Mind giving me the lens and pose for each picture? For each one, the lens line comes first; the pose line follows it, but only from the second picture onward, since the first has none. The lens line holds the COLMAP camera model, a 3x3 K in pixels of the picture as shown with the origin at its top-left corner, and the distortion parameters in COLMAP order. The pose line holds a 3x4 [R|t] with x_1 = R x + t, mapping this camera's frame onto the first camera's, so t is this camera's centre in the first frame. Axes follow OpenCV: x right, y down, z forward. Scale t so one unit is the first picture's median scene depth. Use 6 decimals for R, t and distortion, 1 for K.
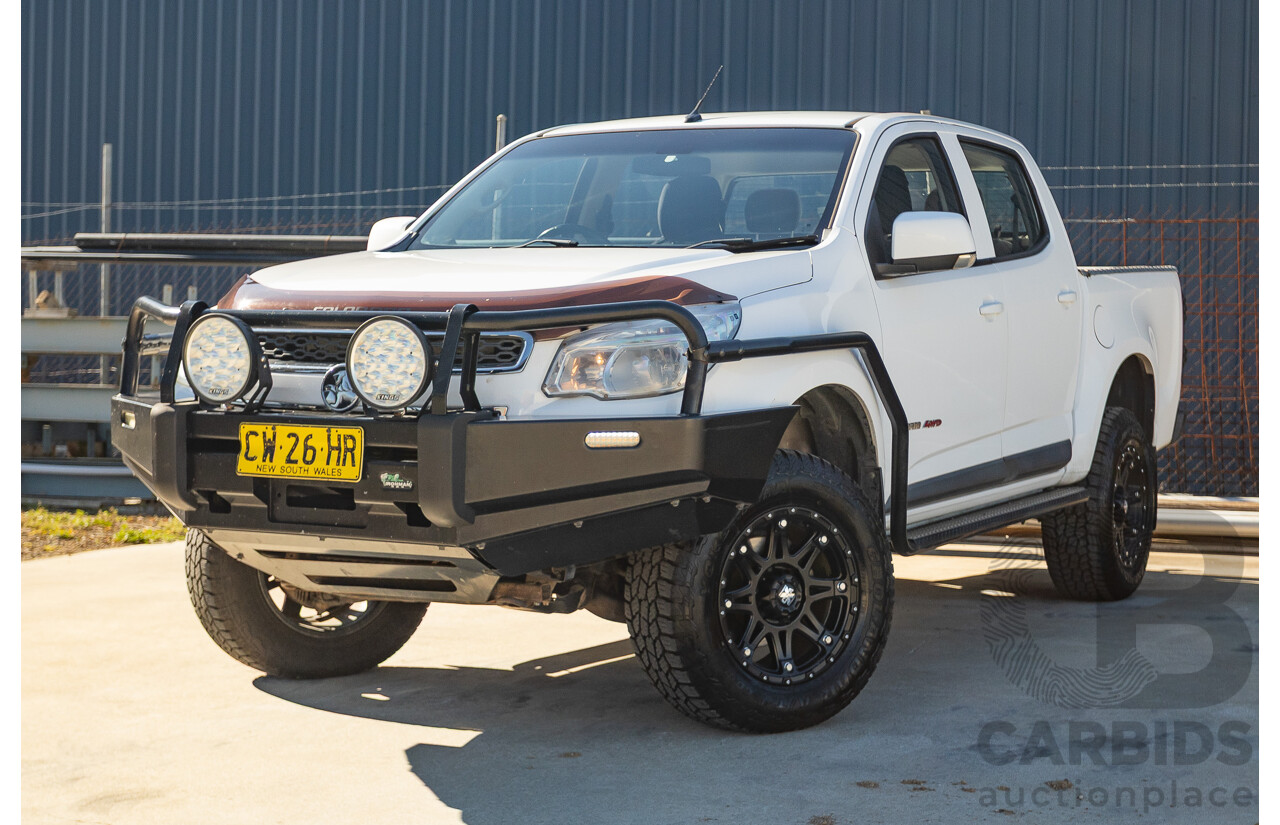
lens RADIAL K [[2211.8, 0, 637.1], [0, 2211.8, 373.1], [0, 0, 1]] dist [-0.044052, -0.102523]
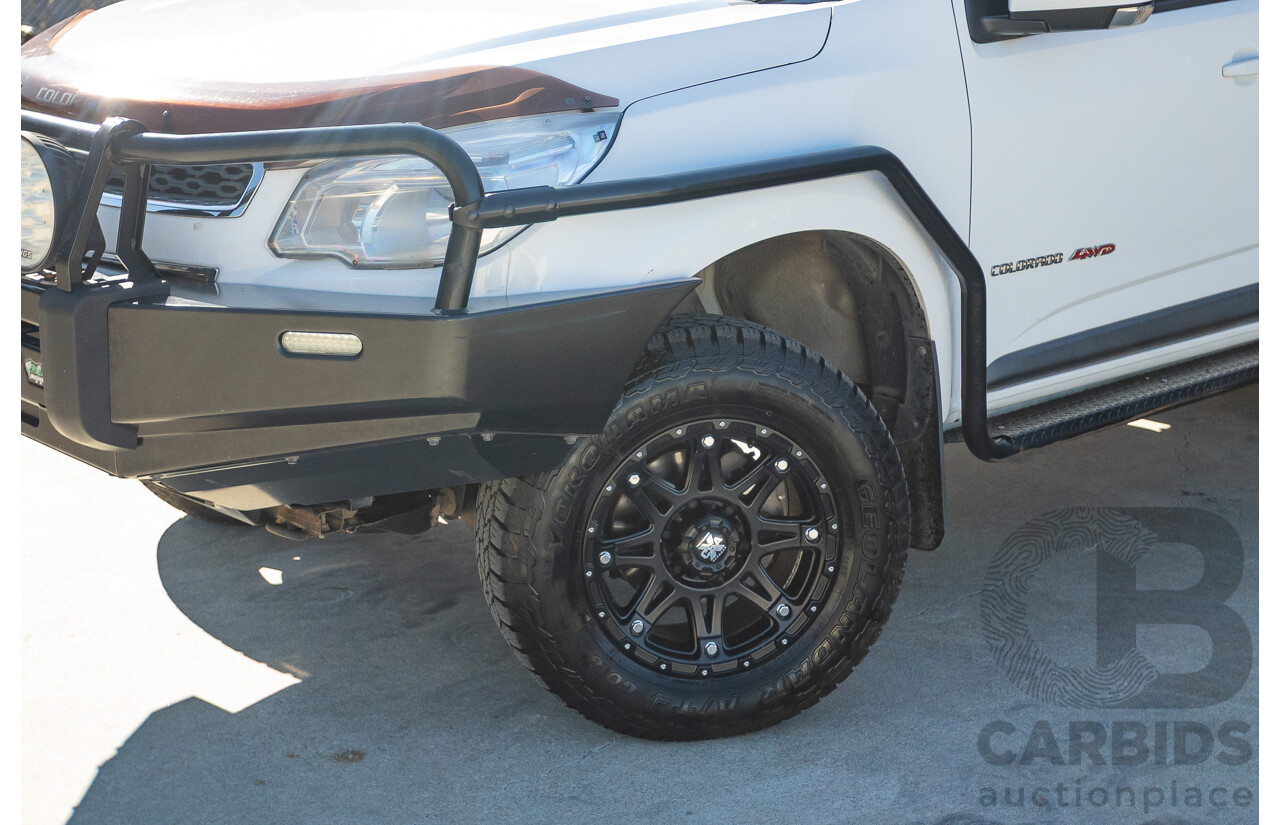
lens RADIAL K [[2137.7, 0, 634.0], [0, 2137.7, 393.7], [0, 0, 1]] dist [-0.027625, 0.022041]
pose [[0.944707, 0.094136, -0.314113, 0.258715], [-0.025700, 0.976217, 0.215269, -0.087424], [0.326907, -0.195294, 0.924658, 0.431814]]
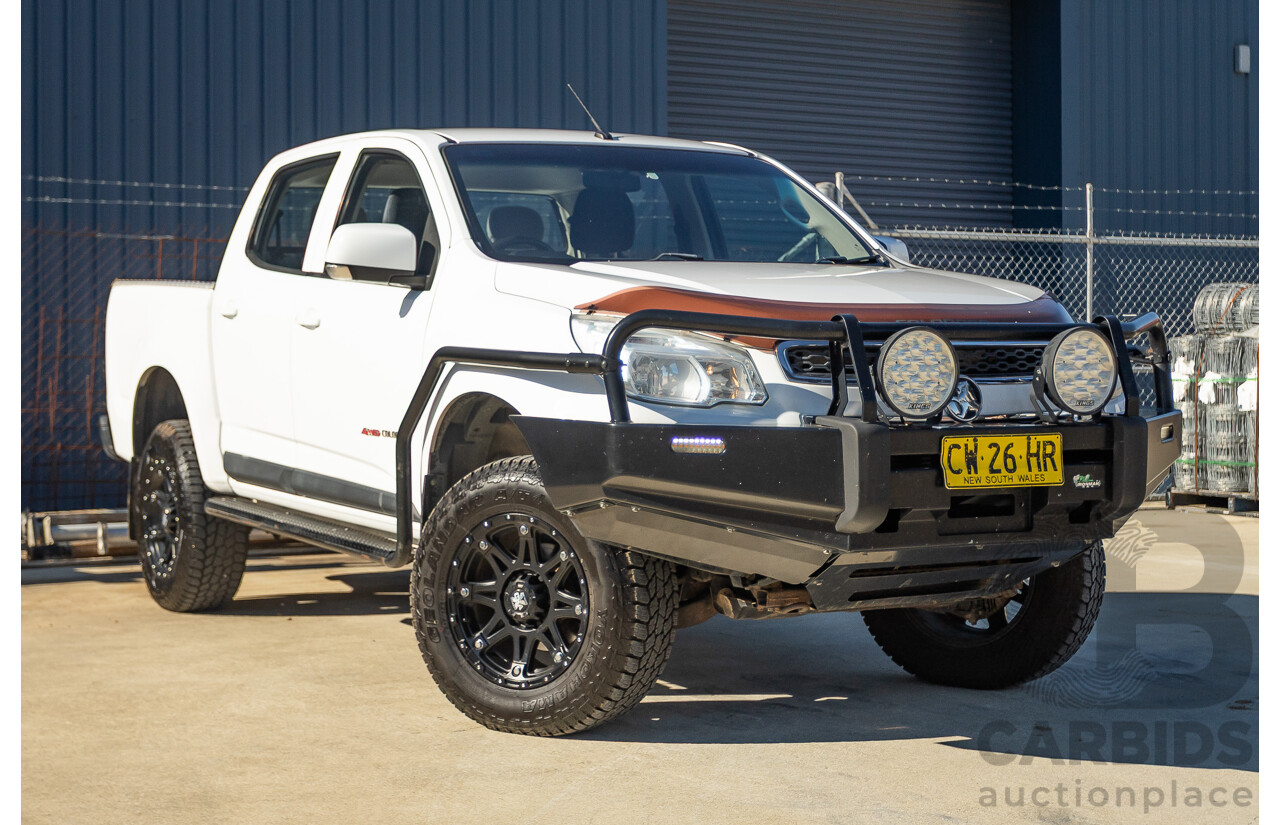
lens RADIAL K [[2211.8, 0, 637.1], [0, 2211.8, 373.1], [0, 0, 1]] dist [-0.044052, -0.102523]
pose [[0.571113, -0.023173, 0.820544, -1.063171], [0.030367, 0.999514, 0.007091, -0.017089], [-0.820309, 0.020868, 0.571539, 0.540464]]
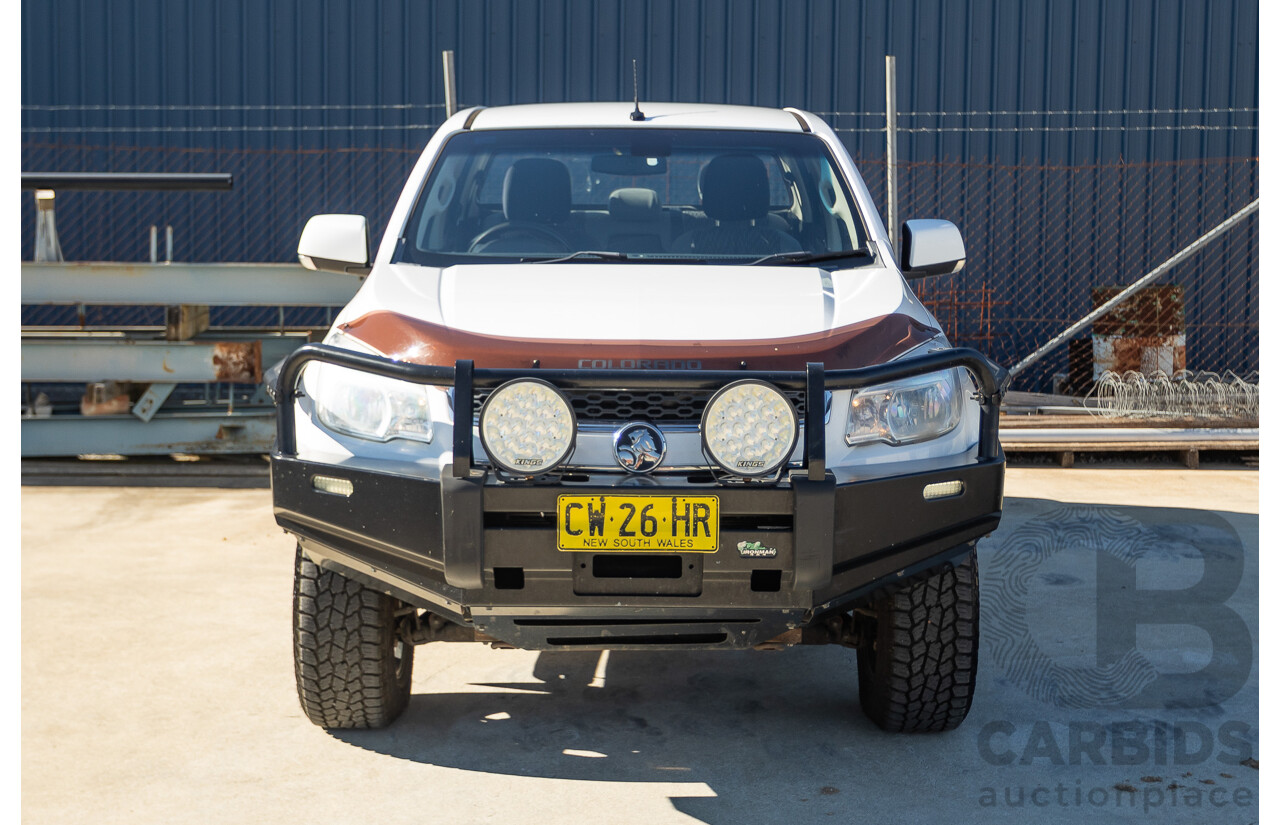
lens RADIAL K [[2066.2, 0, 633.5], [0, 2066.2, 398.0], [0, 0, 1]] dist [-0.022487, -0.009193]
pose [[0.885447, -0.055548, 0.461408, -0.545362], [0.014174, 0.995597, 0.092657, -0.097102], [-0.464524, -0.075503, 0.882336, 0.221466]]
